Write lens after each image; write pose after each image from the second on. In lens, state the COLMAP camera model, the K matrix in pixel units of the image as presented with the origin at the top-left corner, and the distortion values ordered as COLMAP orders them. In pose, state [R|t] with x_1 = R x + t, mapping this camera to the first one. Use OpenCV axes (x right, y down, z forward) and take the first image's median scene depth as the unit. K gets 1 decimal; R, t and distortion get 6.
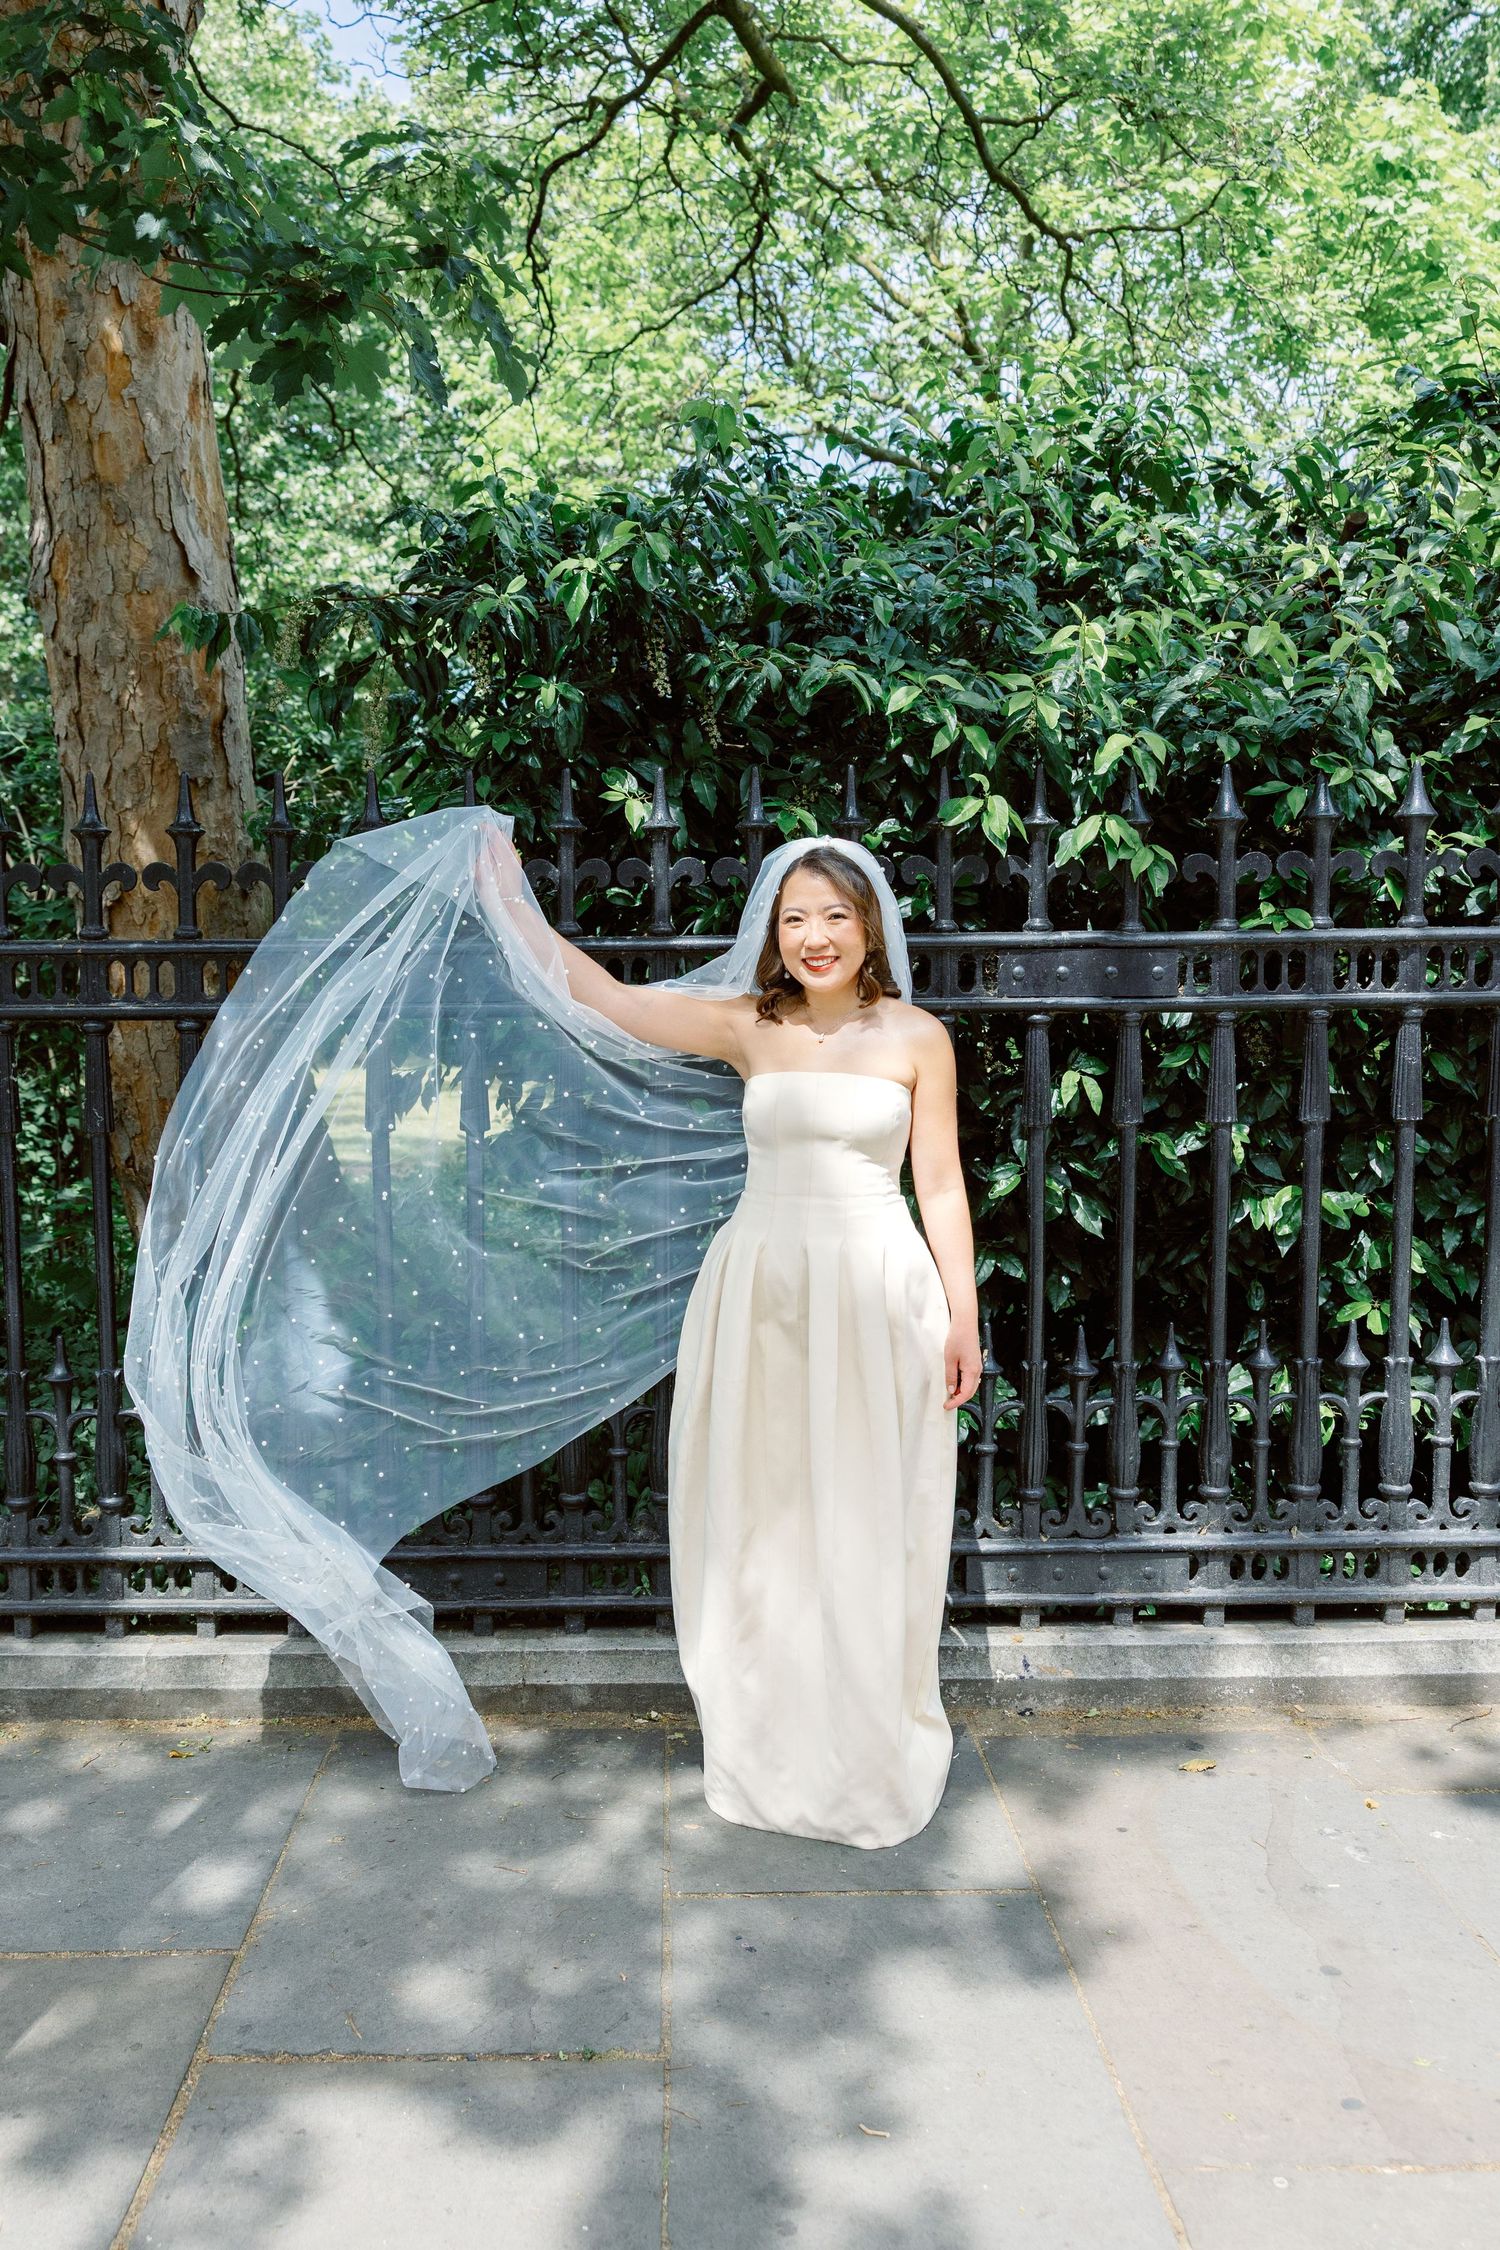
lens RADIAL K [[1878.4, 0, 638.9], [0, 1878.4, 1196.1], [0, 0, 1]] dist [0.017505, -0.014209]
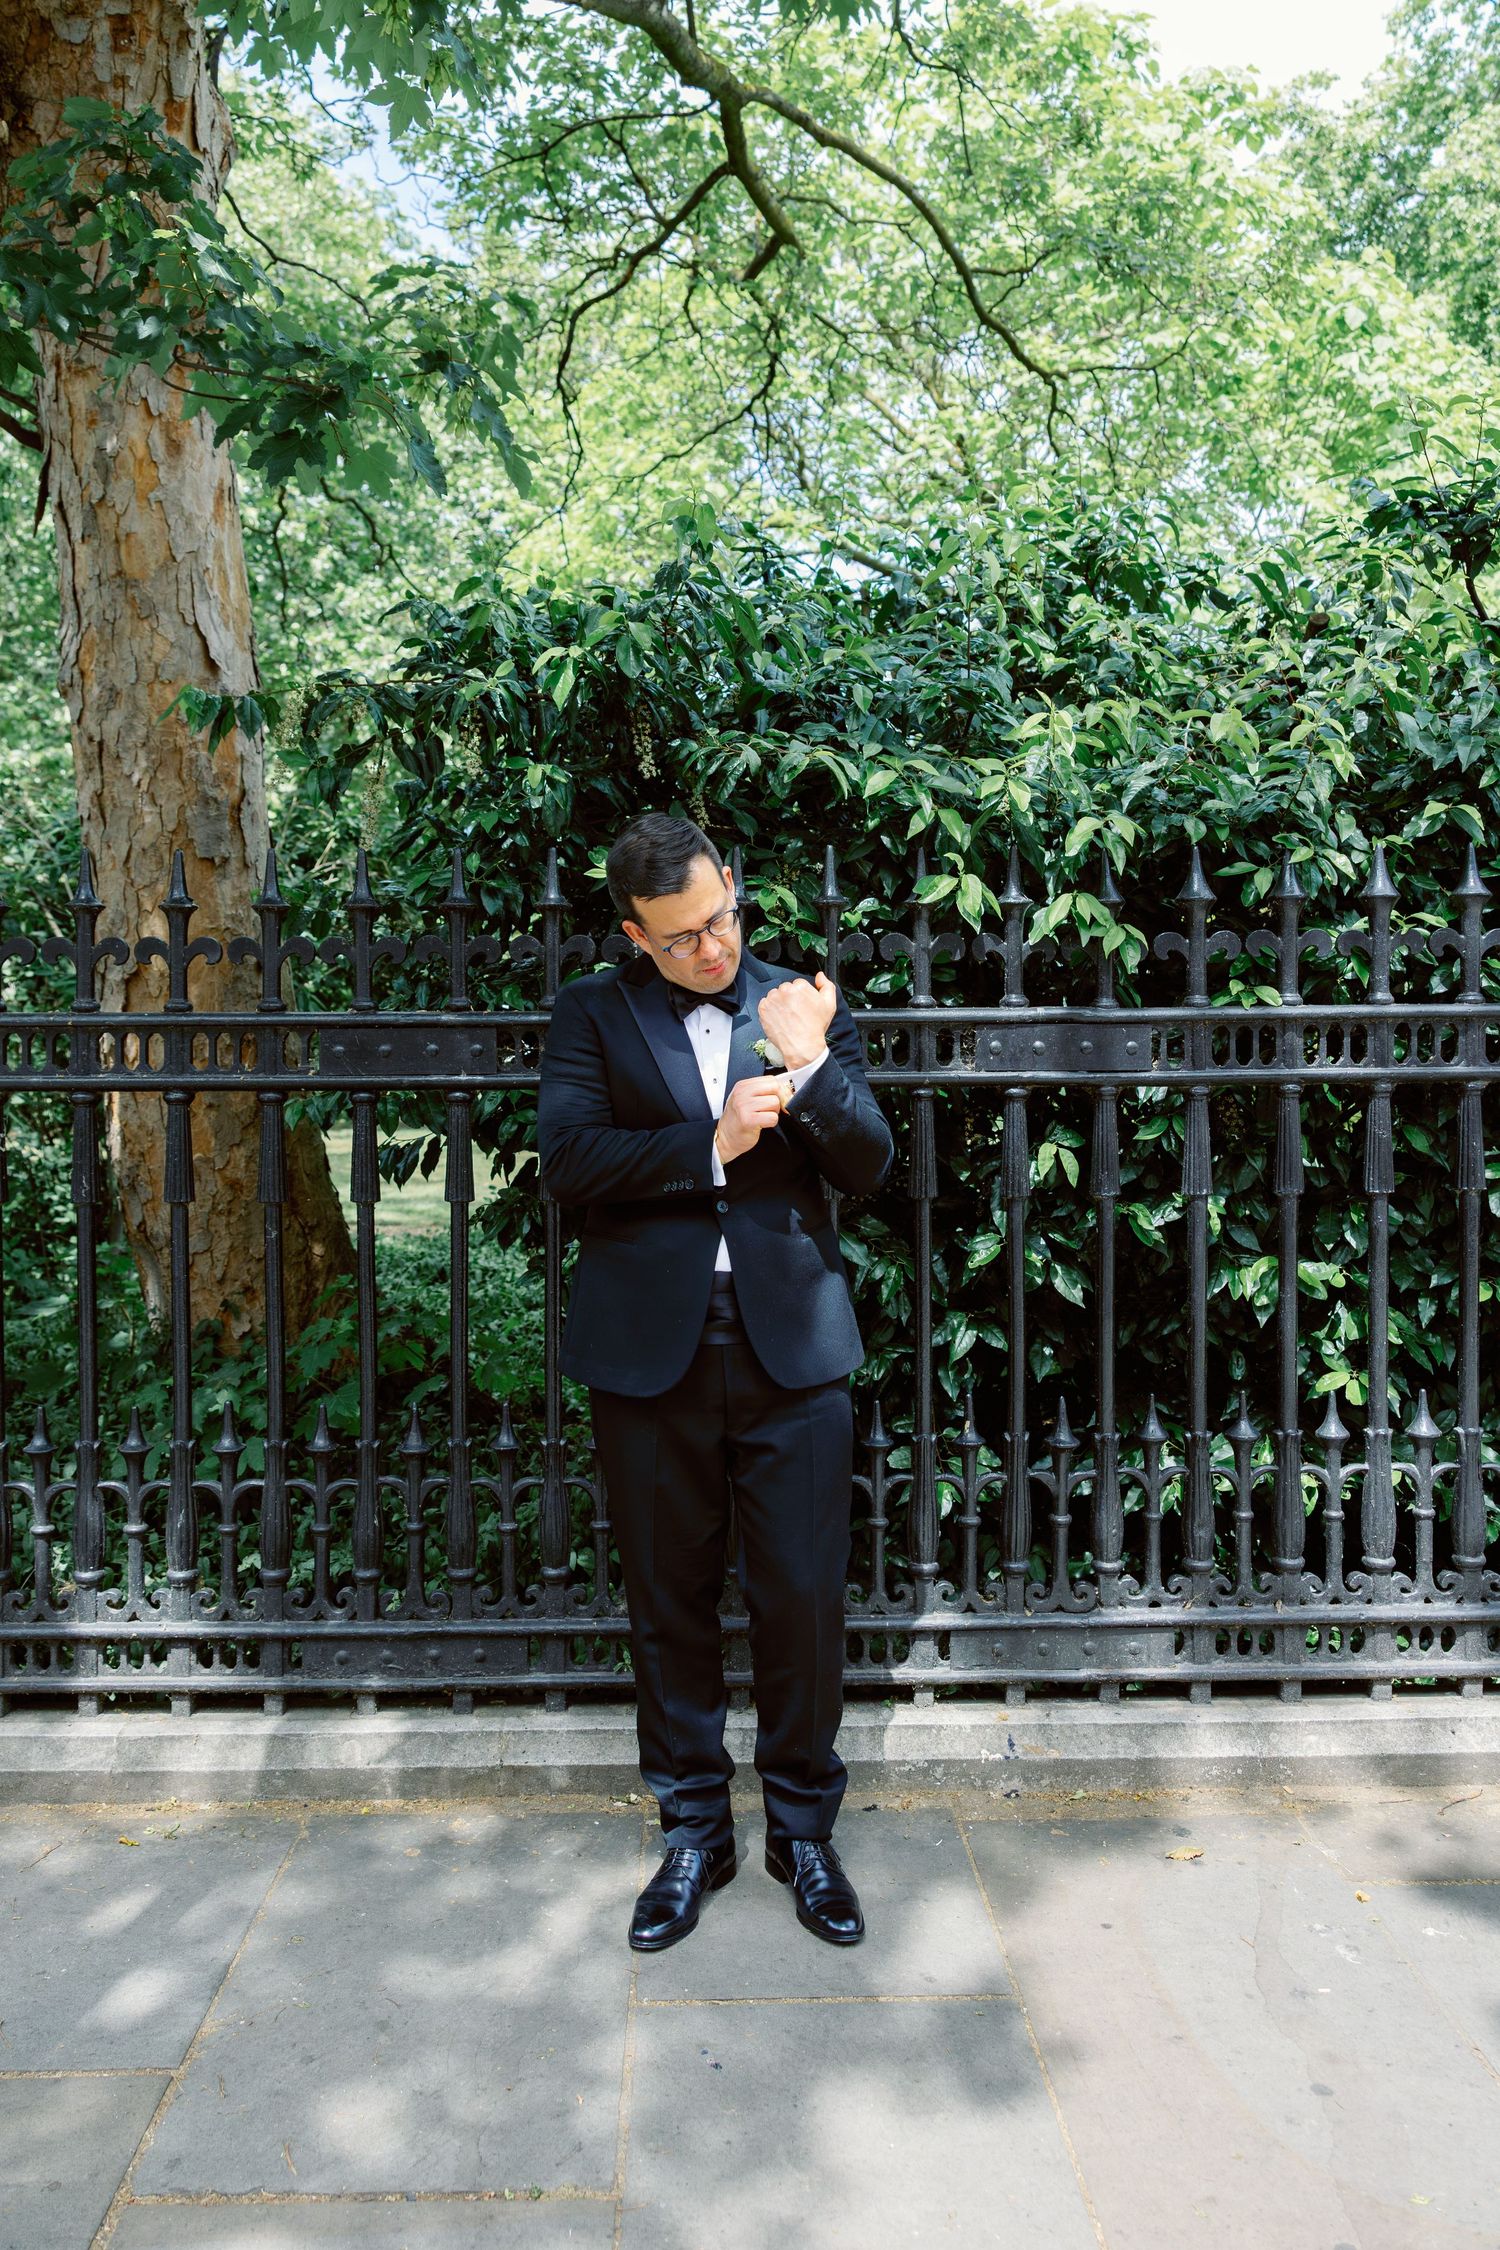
lens RADIAL K [[1752.6, 0, 696.2], [0, 1752.6, 1115.1], [0, 0, 1]] dist [0.014526, -0.008885]
pose [[0.999928, 0.002617, 0.011729, 0.028190], [-0.001716, 0.997087, -0.076256, -0.009113], [-0.011894, 0.076230, 0.997019, 0.057108]]
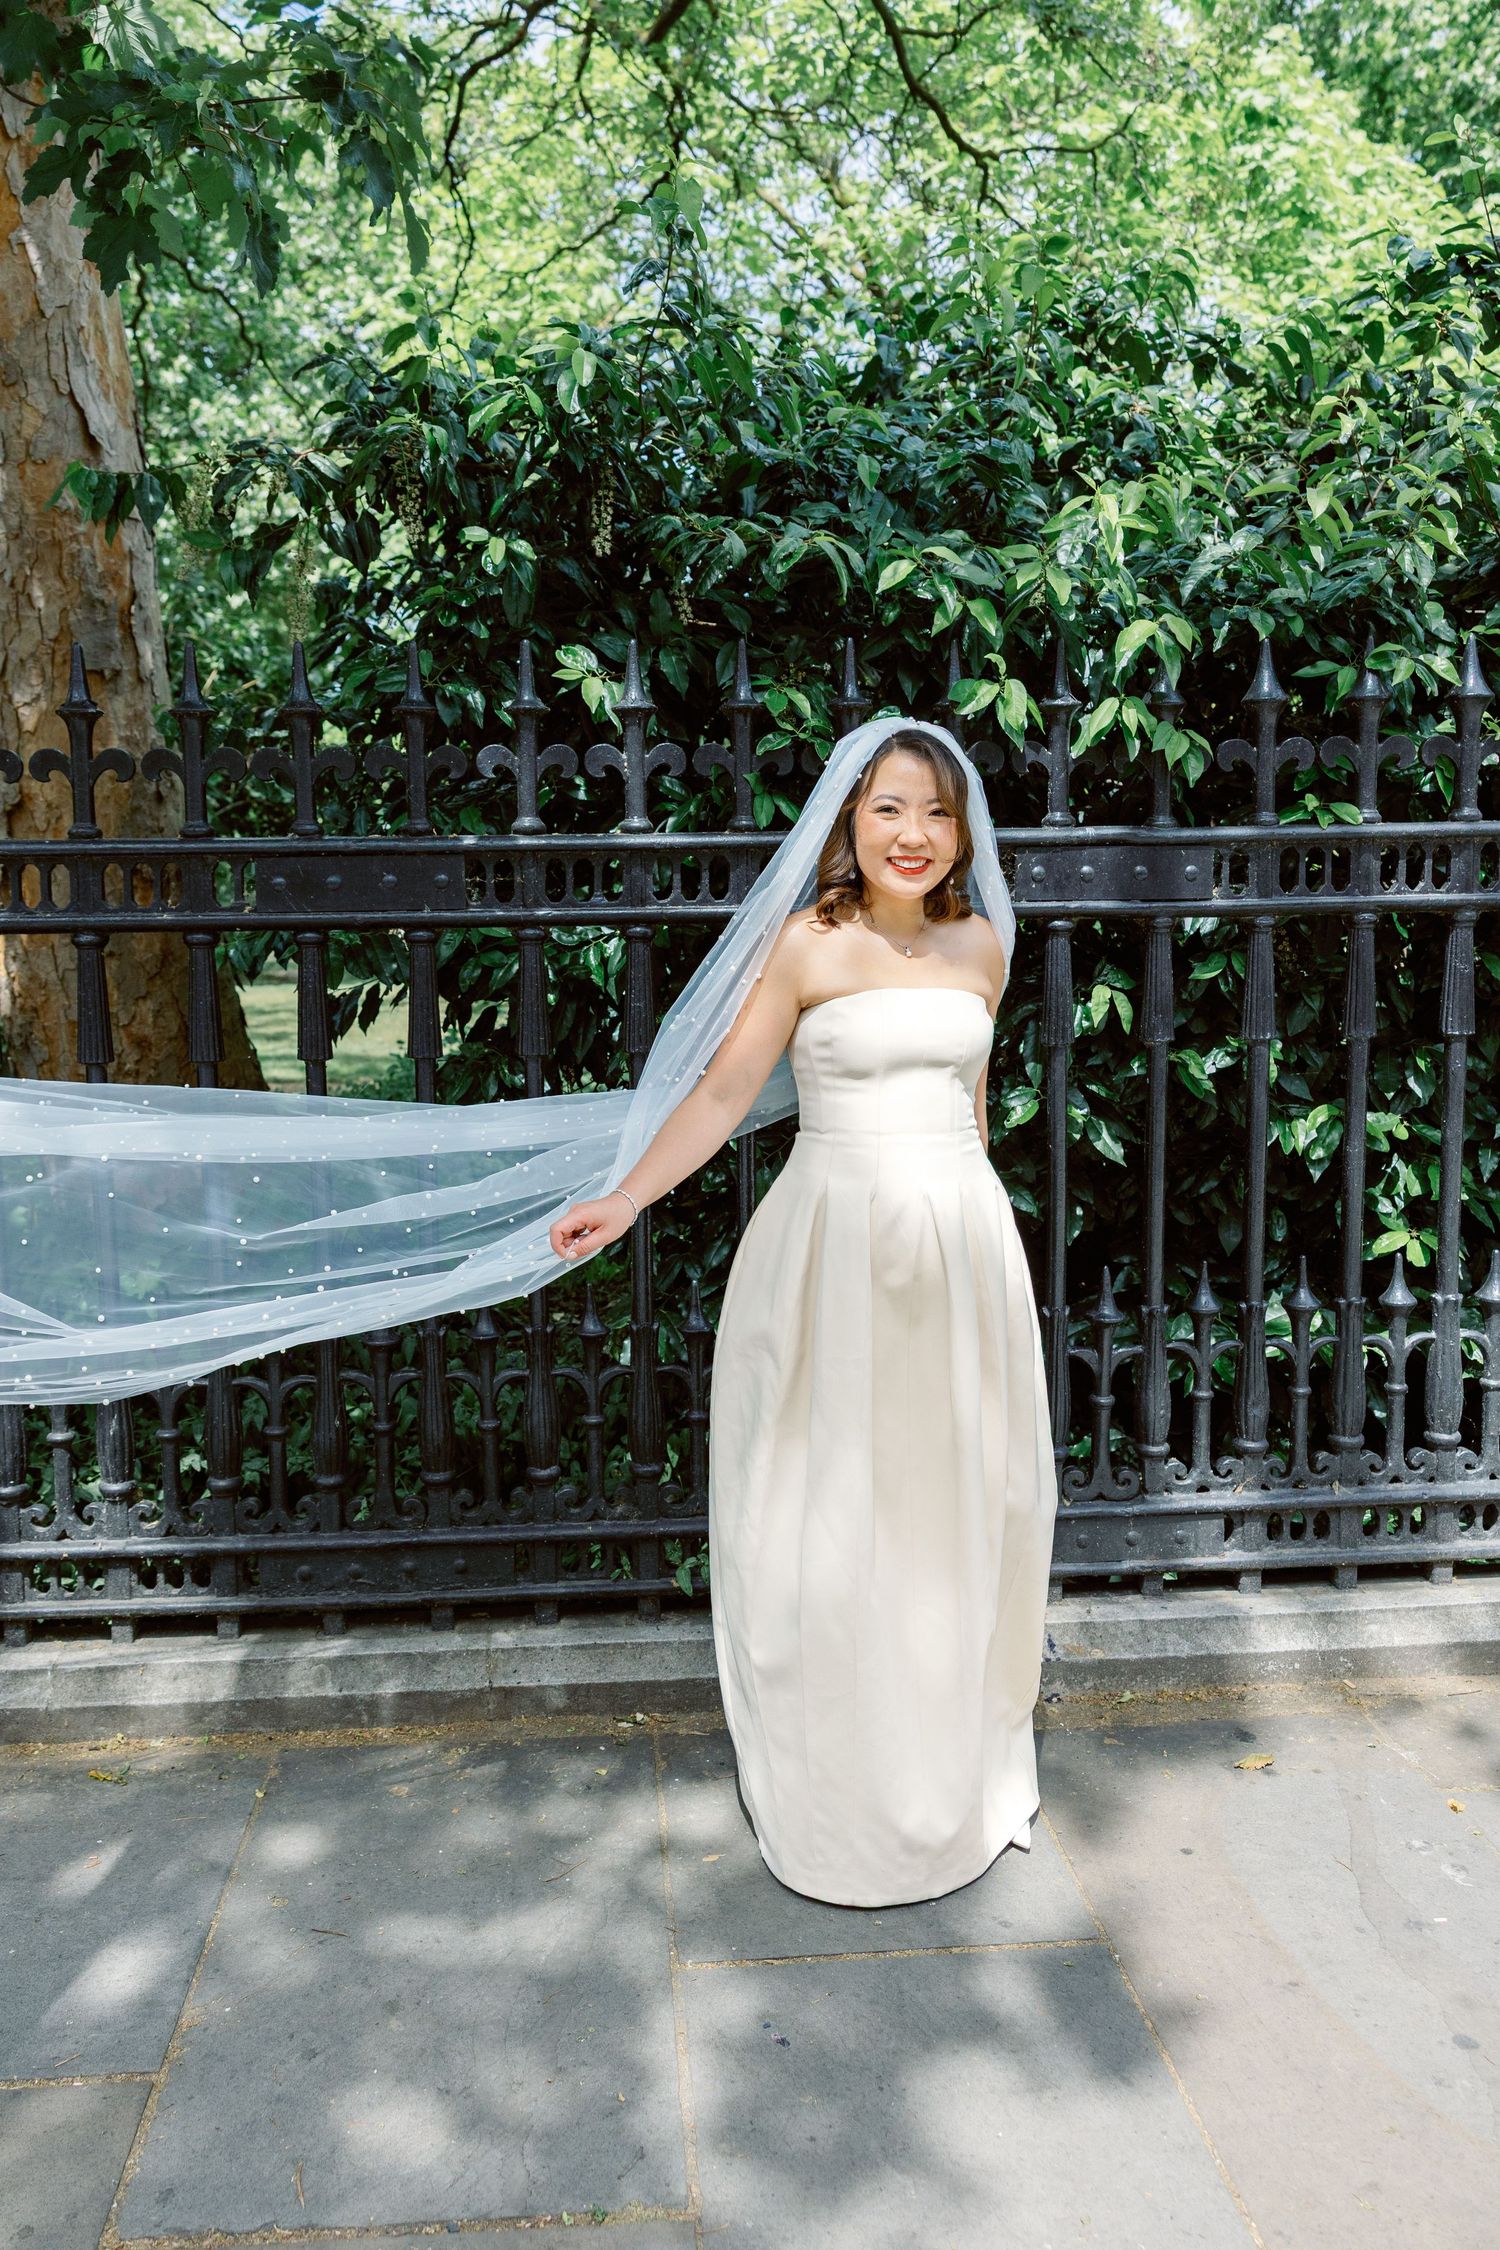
lens RADIAL K [[1752.6, 0, 676.3], [0, 1752.6, 1128.5], [0, 0, 1]] dist [0.014526, -0.008885]
pose [[0.997494, -0.013860, 0.069373, -0.027298], [0.012764, 0.999787, 0.016222, -0.013281], [-0.069583, -0.015296, 0.997459, 0.175378]]
